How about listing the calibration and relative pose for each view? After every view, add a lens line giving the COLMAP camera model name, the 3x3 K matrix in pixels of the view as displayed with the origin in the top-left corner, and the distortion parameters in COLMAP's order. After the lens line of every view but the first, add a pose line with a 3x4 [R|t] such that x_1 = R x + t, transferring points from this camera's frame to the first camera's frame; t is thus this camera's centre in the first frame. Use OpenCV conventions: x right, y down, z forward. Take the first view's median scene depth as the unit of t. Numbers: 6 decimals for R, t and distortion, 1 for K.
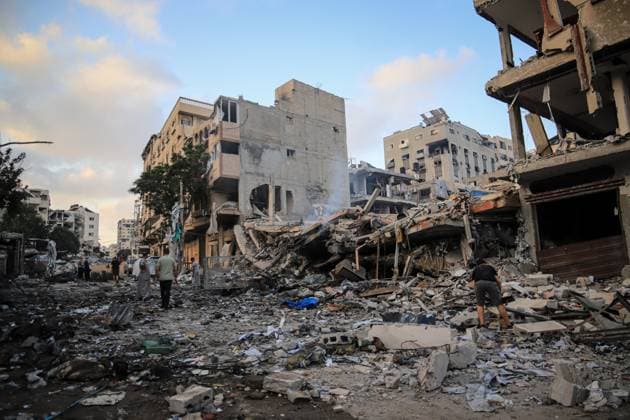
lens RADIAL K [[433.5, 0, 315.0], [0, 433.5, 210.0], [0, 0, 1]] dist [-0.125705, 0.092738]
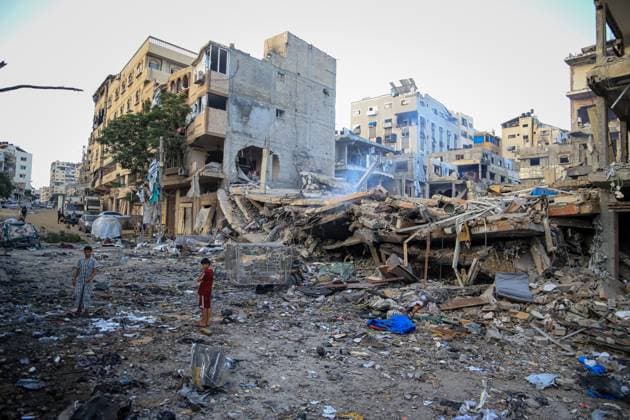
lens RADIAL K [[433.5, 0, 315.0], [0, 433.5, 210.0], [0, 0, 1]] dist [-0.125705, 0.092738]
pose [[0.988537, 0.071566, 0.132937, -0.093328], [-0.083758, 0.992548, 0.088500, -0.016711], [-0.125613, -0.098620, 0.987165, 0.076470]]
